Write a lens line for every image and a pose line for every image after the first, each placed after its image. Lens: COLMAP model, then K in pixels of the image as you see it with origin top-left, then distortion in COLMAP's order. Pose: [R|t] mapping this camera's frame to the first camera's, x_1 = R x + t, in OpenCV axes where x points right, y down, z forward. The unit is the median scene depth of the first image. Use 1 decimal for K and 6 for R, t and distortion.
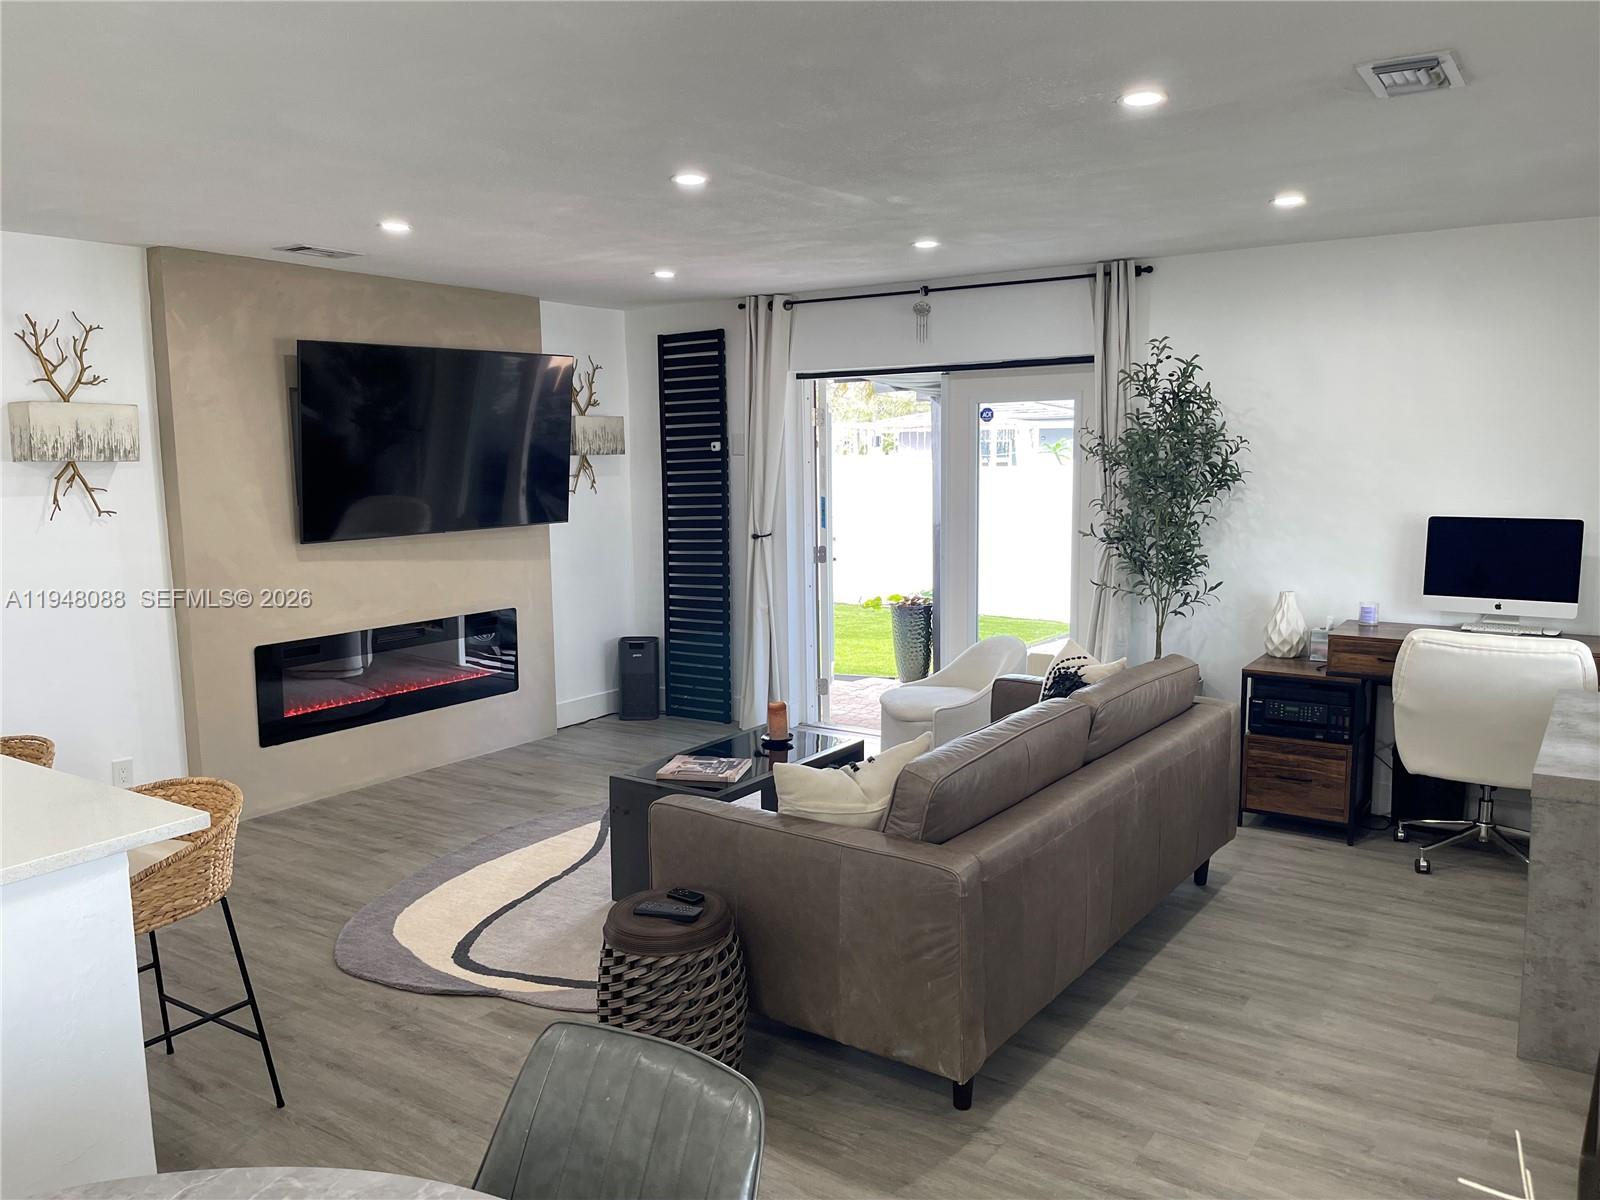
lens RADIAL K [[1186.1, 0, 809.0], [0, 1186.1, 622.6], [0, 0, 1]] dist [0.067510, -0.104236]
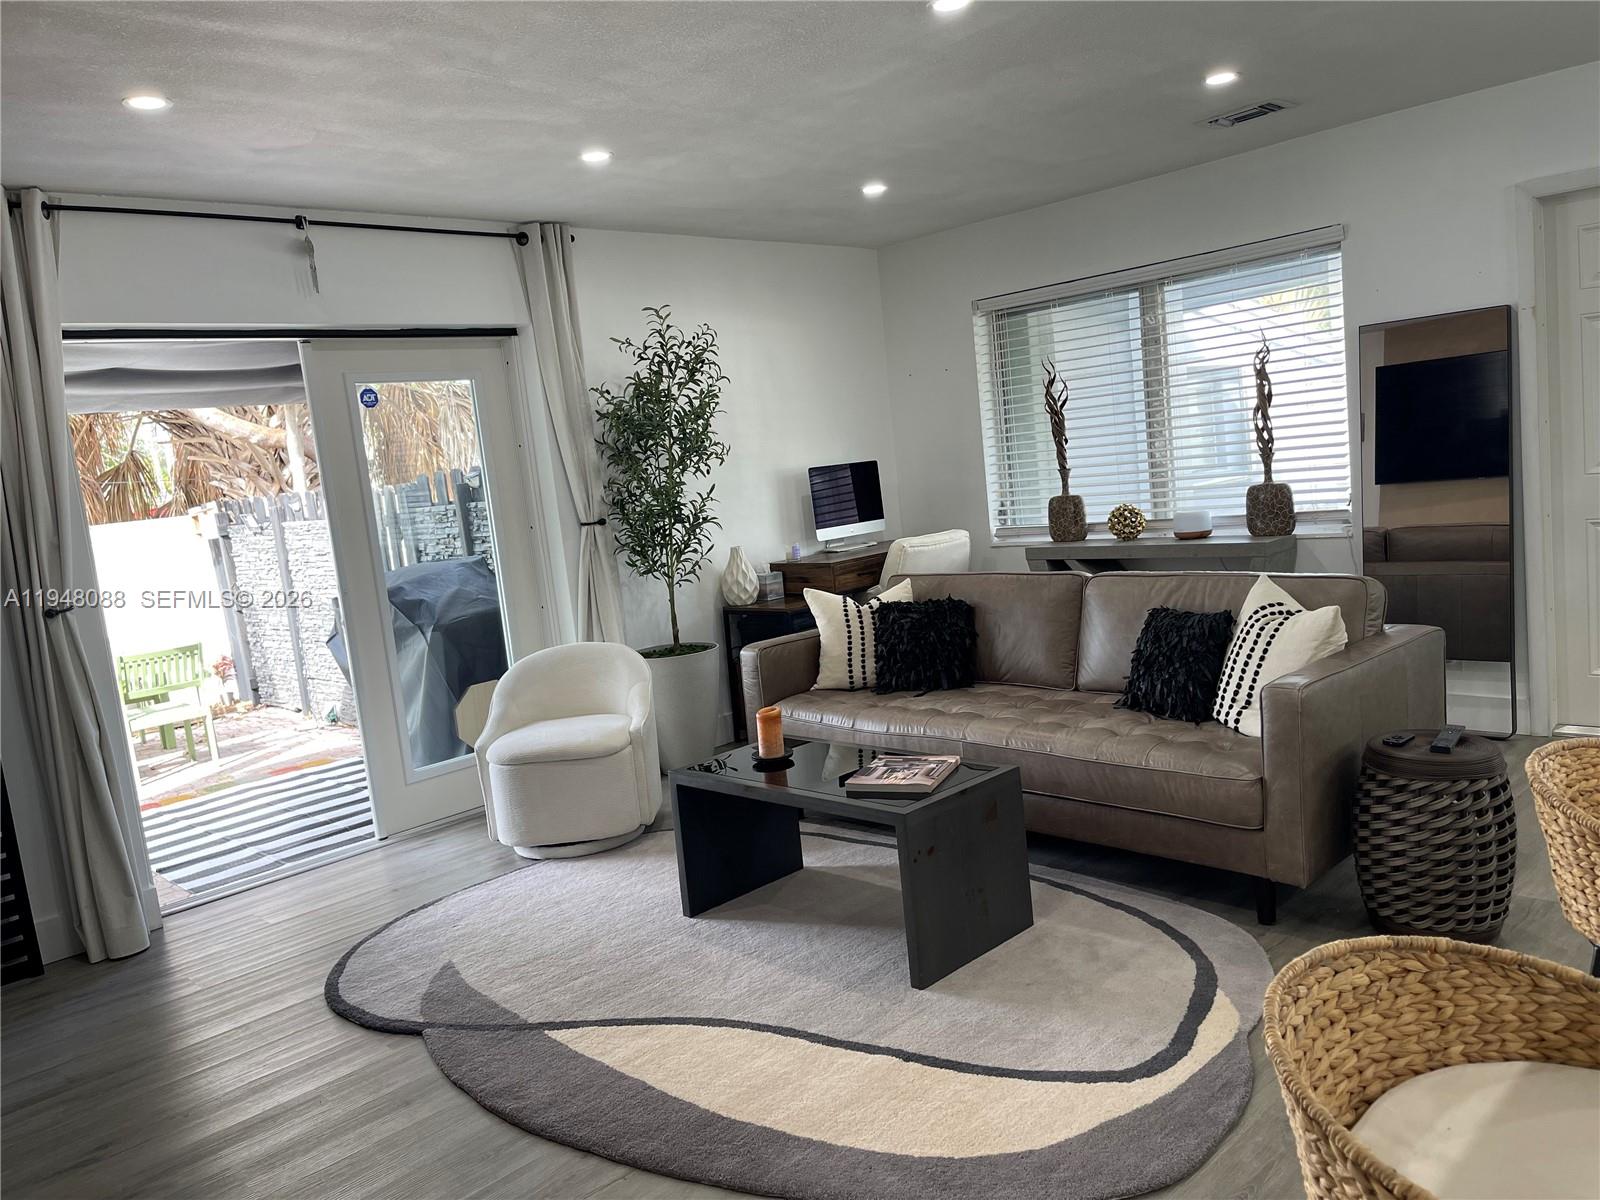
lens RADIAL K [[1186.1, 0, 809.0], [0, 1186.1, 622.6], [0, 0, 1]] dist [0.067510, -0.104236]
pose [[0.187853, -0.146468, 0.971215, -0.747501], [0.244649, 0.964631, 0.098155, -0.055004], [-0.951240, 0.219168, 0.217042, 0.782781]]
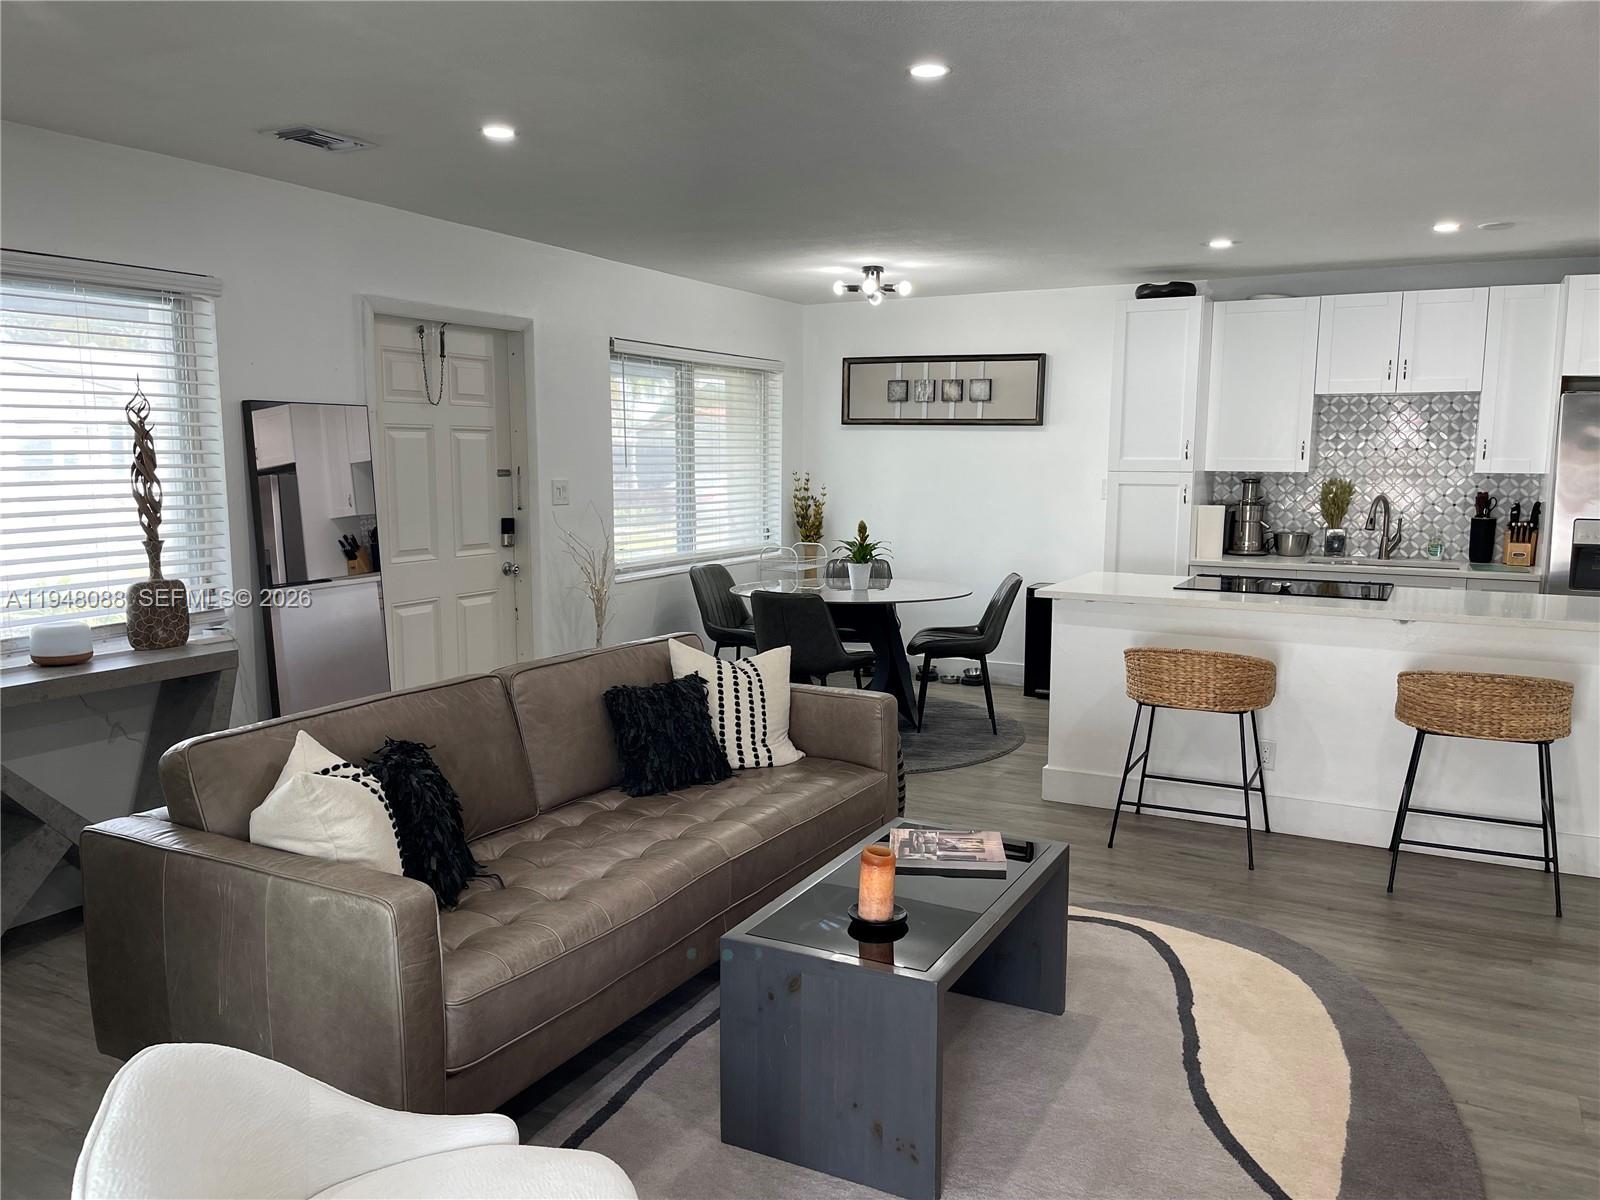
lens RADIAL K [[1186.1, 0, 809.0], [0, 1186.1, 622.6], [0, 0, 1]] dist [0.067510, -0.104236]
pose [[-0.994419, 0.020826, -0.103431, 0.057925], [-0.009962, 0.957410, 0.288560, -0.188740], [0.105035, 0.287980, -0.951859, 1.464507]]
